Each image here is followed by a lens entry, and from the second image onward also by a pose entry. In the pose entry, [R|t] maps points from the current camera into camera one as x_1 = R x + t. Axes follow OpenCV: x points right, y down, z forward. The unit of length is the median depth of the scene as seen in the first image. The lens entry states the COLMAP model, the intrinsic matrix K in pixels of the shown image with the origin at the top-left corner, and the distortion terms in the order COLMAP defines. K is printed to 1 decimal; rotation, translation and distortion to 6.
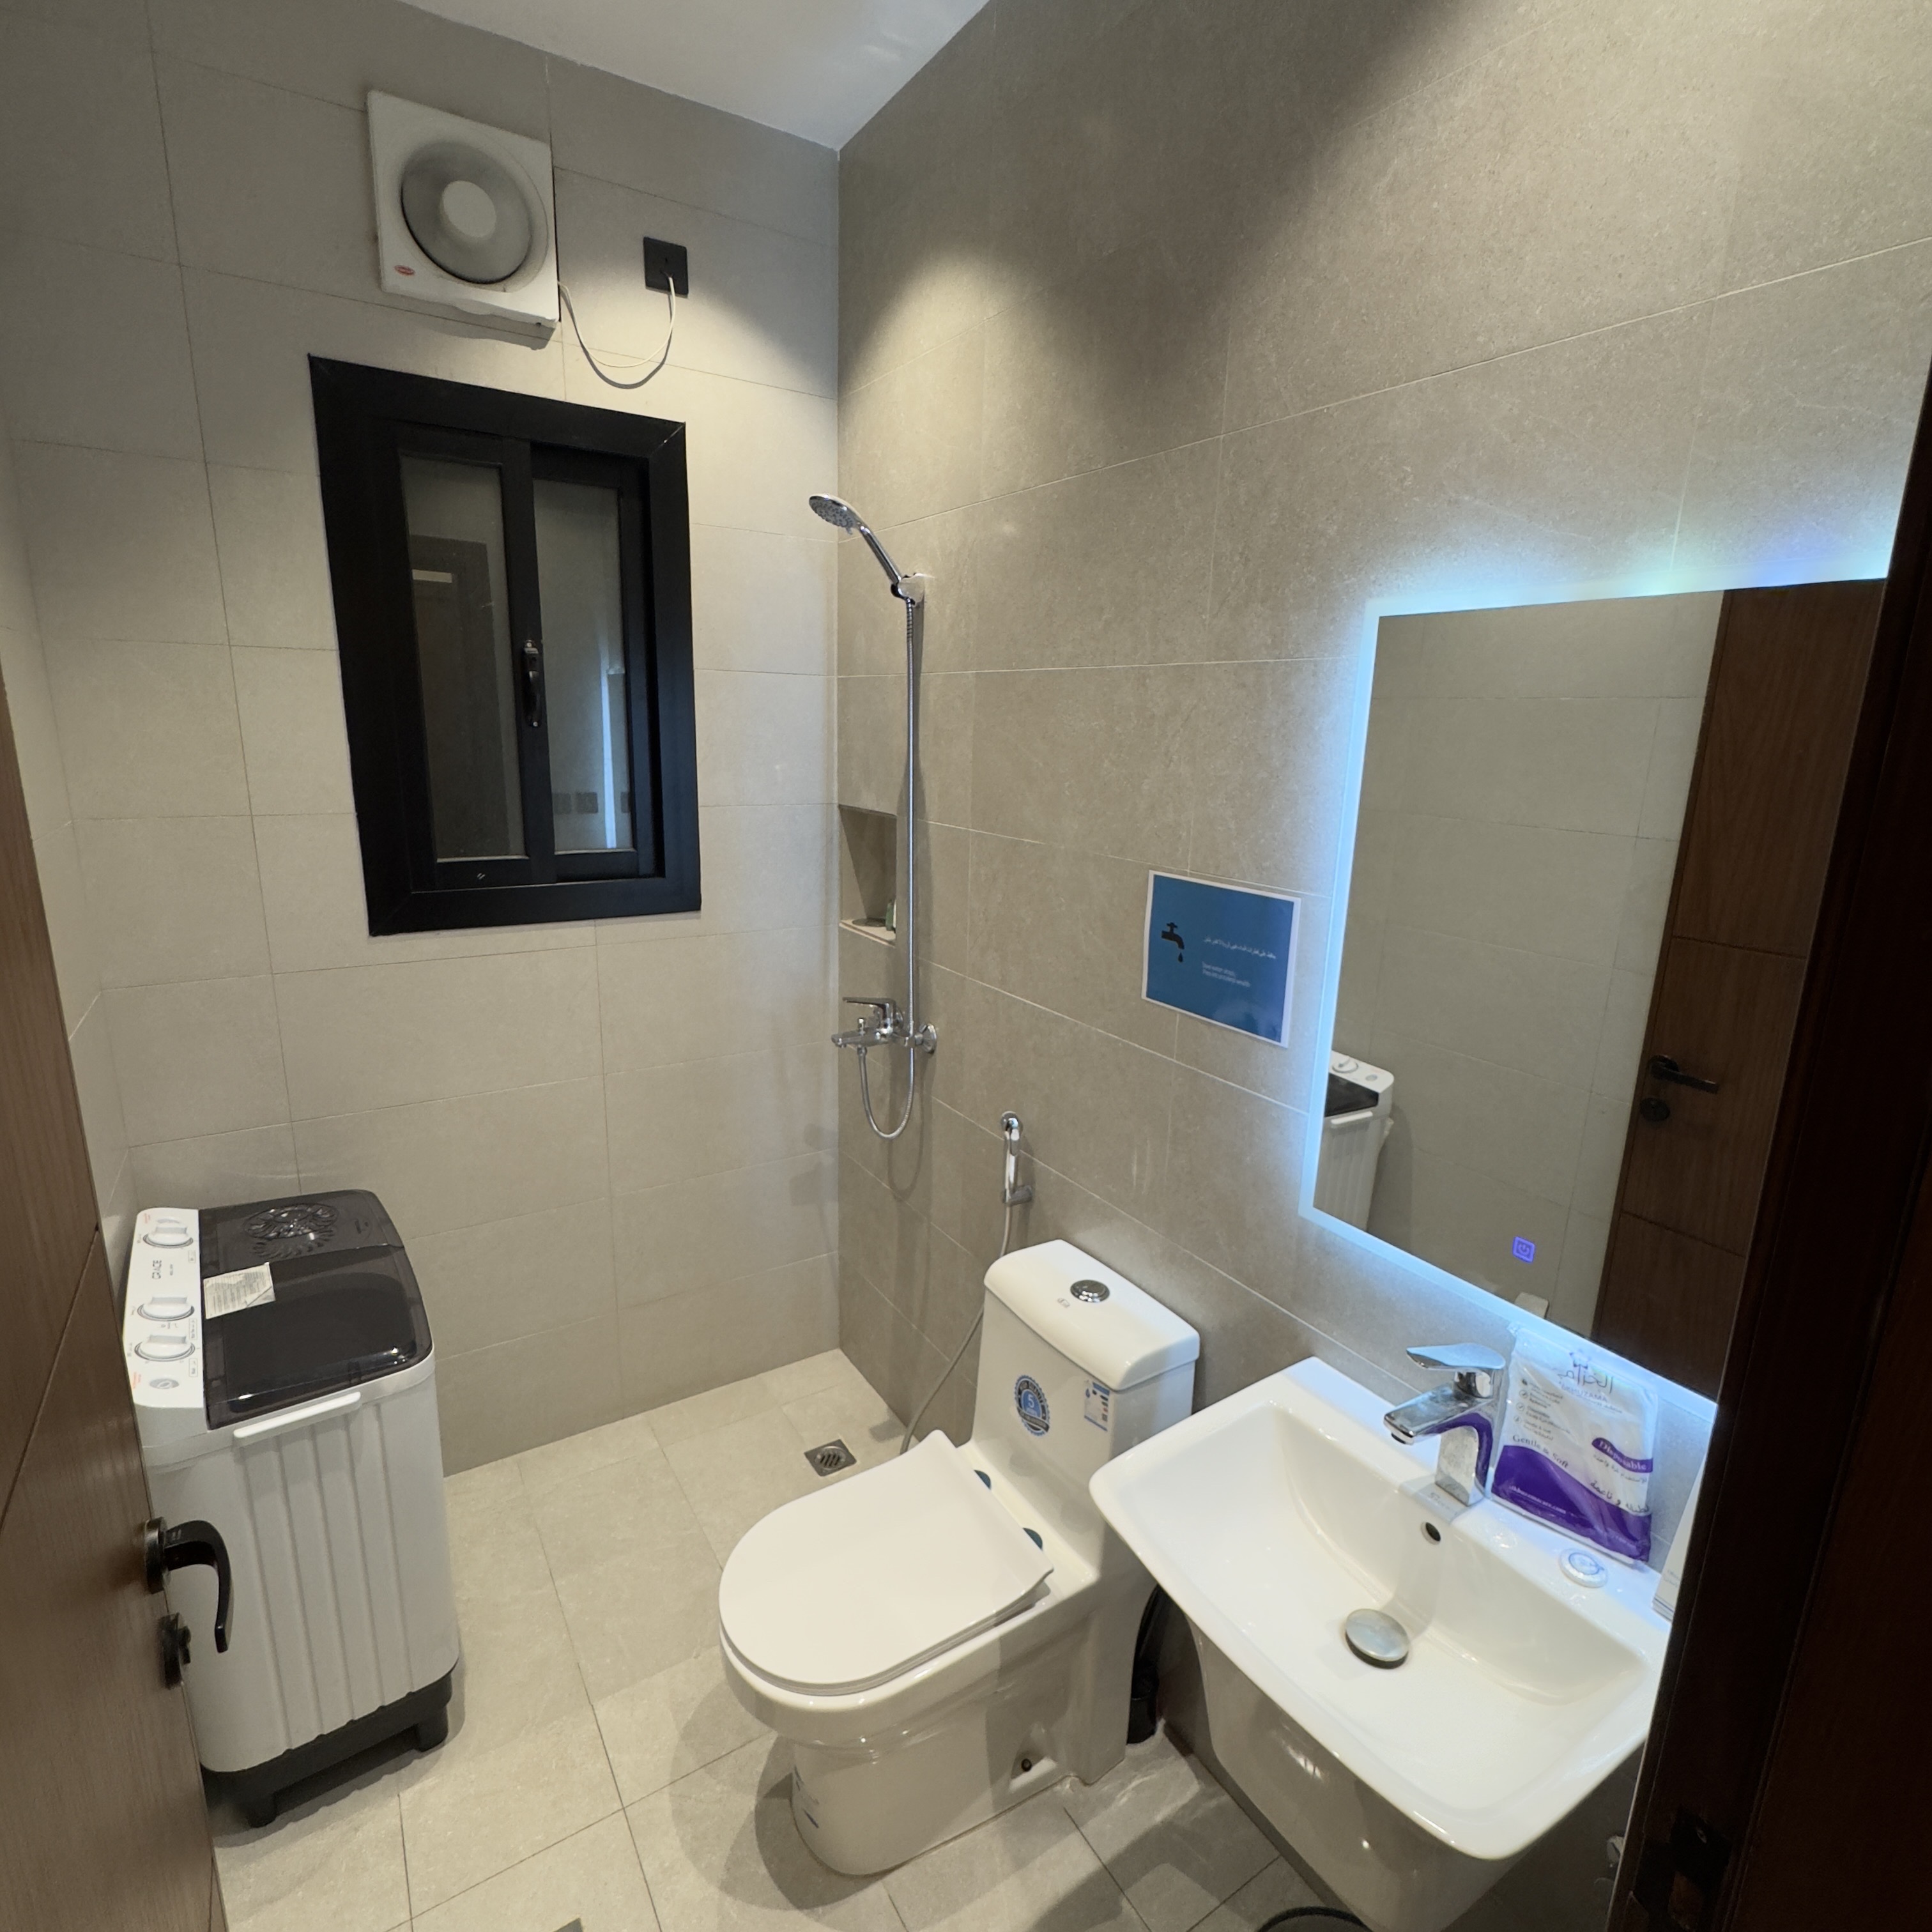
lens RADIAL K [[1025.8, 0, 973.5], [0, 1025.8, 964.5], [0, 0, 1]] dist [-0.005478, 0.003550]
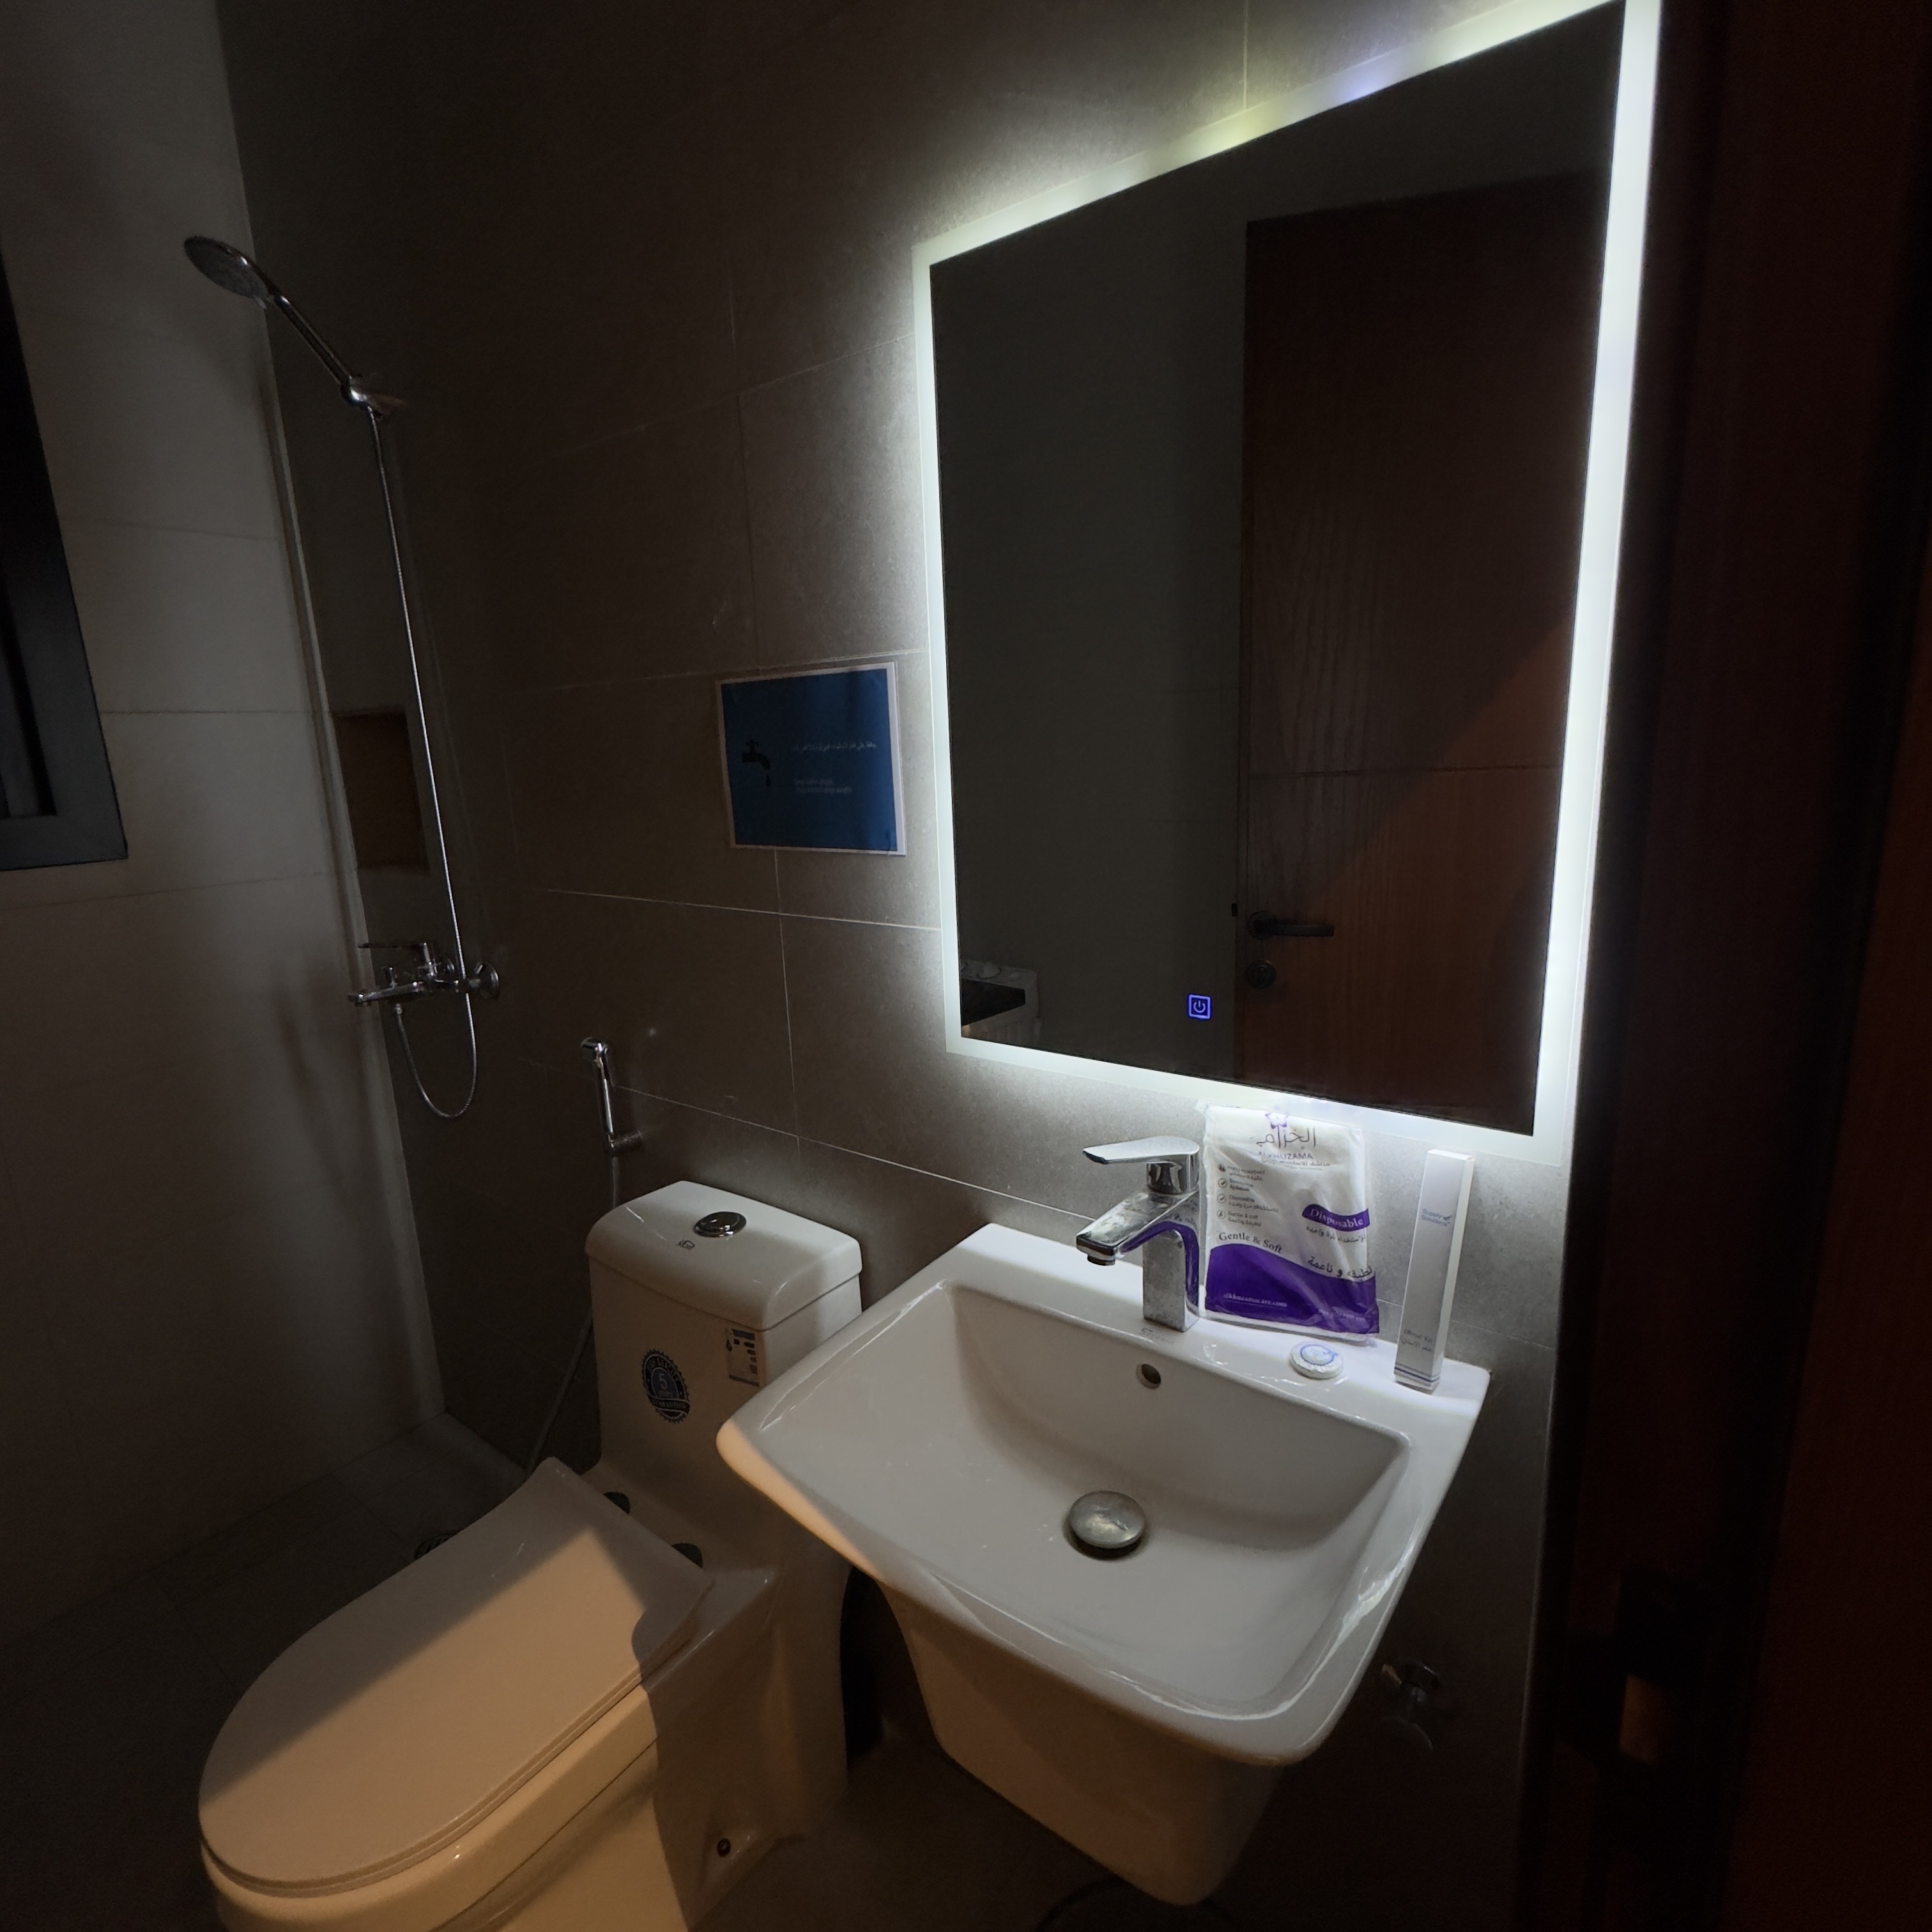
lens RADIAL K [[1025.8, 0, 960.5], [0, 1025.8, 968.6], [0, 0, 1]] dist [-0.005478, 0.003550]
pose [[0.938347, -0.135278, 0.318127, 0.072356], [0.140791, 0.990023, 0.005712, 0.165733], [-0.315726, 0.039430, 0.948031, 0.207961]]
